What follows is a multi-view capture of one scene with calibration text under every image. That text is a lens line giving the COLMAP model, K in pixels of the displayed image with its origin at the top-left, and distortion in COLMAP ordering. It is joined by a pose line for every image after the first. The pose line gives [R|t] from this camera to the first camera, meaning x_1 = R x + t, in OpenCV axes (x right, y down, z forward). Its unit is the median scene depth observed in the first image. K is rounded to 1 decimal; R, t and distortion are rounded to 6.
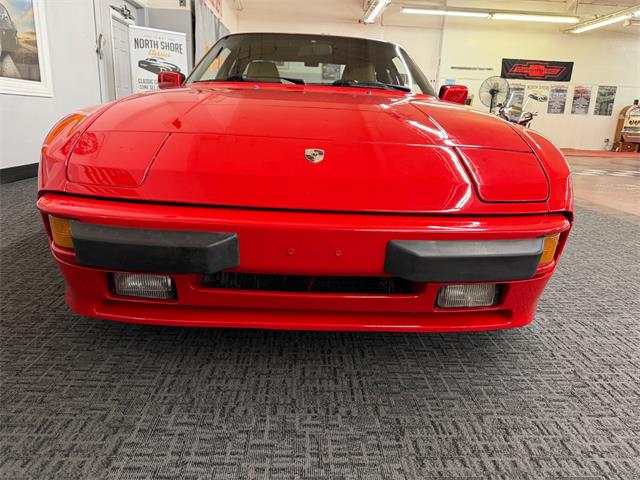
lens RADIAL K [[454.8, 0, 324.0], [0, 454.8, 239.7], [0, 0, 1]] dist [0.007933, -0.009043]
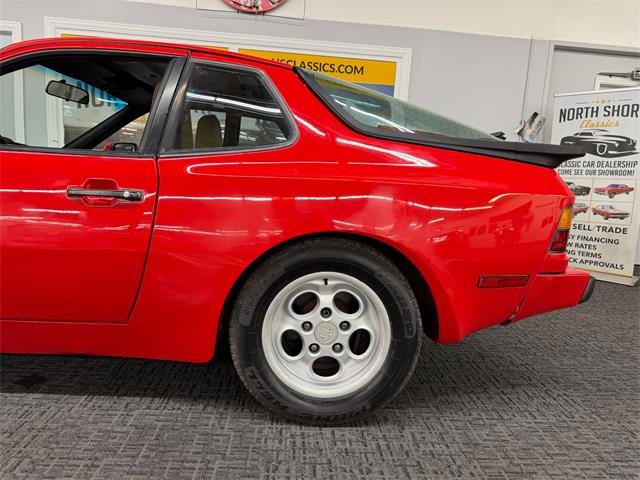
lens RADIAL K [[451.8, 0, 320.0], [0, 451.8, 240.0], [0, 0, 1]] dist [0.055528, -0.069259]
pose [[0.019729, 0.091222, -0.995635, 1.006165], [-0.317638, 0.944808, 0.080271, -0.515228], [0.948007, 0.314668, 0.047616, 1.938592]]
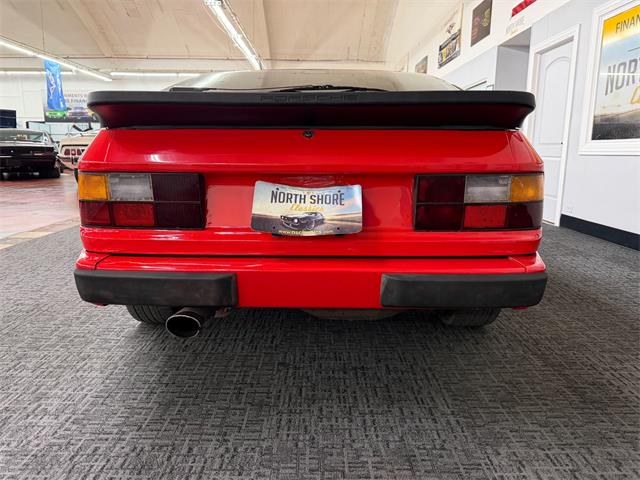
lens RADIAL K [[452.4, 0, 319.6], [0, 452.4, 236.2], [0, 0, 1]] dist [0.047321, -0.057721]
pose [[-0.997989, -0.054808, 0.031838, -0.105295], [-0.035672, 0.900859, 0.432643, -0.851336], [-0.052394, 0.430637, -0.901003, 2.951656]]
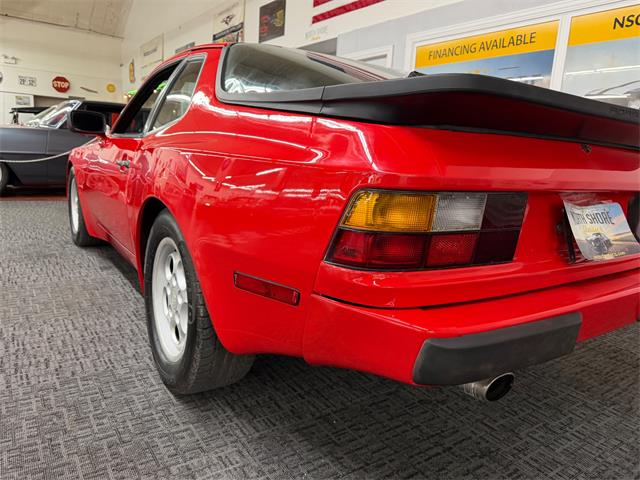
lens RADIAL K [[457.0, 0, 321.5], [0, 457.0, 237.2], [0, 0, 1]] dist [-0.002377, -0.002930]
pose [[-0.839245, 0.004431, -0.543736, 0.524246], [-0.234178, 0.899535, 0.368779, -0.742530], [0.490743, 0.436827, -0.753892, 2.654748]]
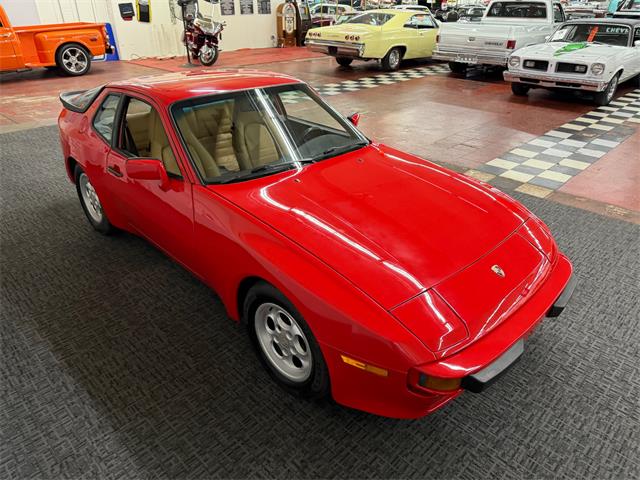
lens RADIAL K [[451.8, 0, 320.0], [0, 451.8, 240.0], [0, 0, 1]] dist [0.055528, -0.069259]
pose [[0.737017, -0.353717, 0.575926, -0.876229], [0.200916, 0.928260, 0.312995, -0.574896], [-0.645321, -0.114970, 0.755211, 0.061740]]
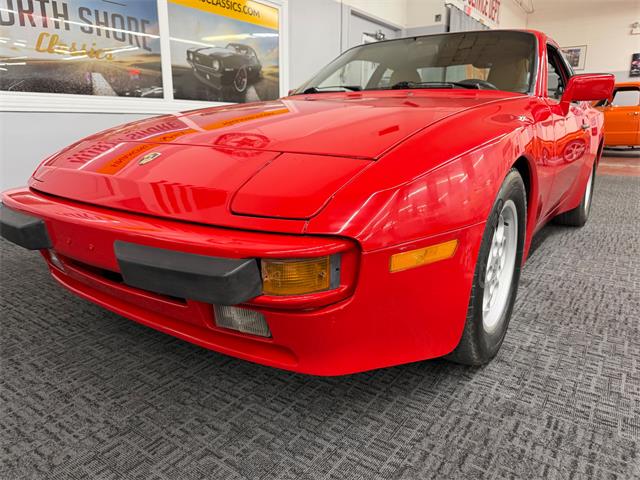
lens RADIAL K [[458.7, 0, 316.9], [0, 458.7, 238.1], [0, 0, 1]] dist [-0.000210, -0.003715]
pose [[0.790761, 0.107785, -0.602561, 0.556079], [-0.127497, 0.991788, 0.010091, -0.035268], [0.598700, 0.068845, 0.798009, 0.217300]]
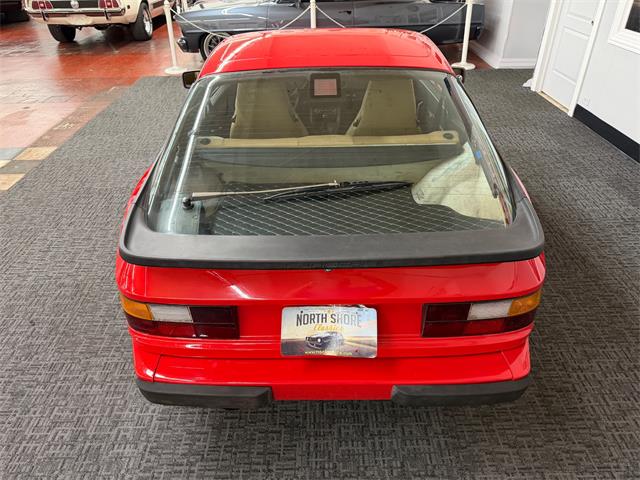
lens RADIAL K [[451.8, 0, 320.0], [0, 451.8, 240.0], [0, 0, 1]] dist [0.055528, -0.069259]
pose [[-0.999152, -0.038642, 0.014248, -0.058645], [-0.014726, 0.658263, 0.752644, -1.230933], [-0.038462, 0.751796, -0.658273, 2.741670]]
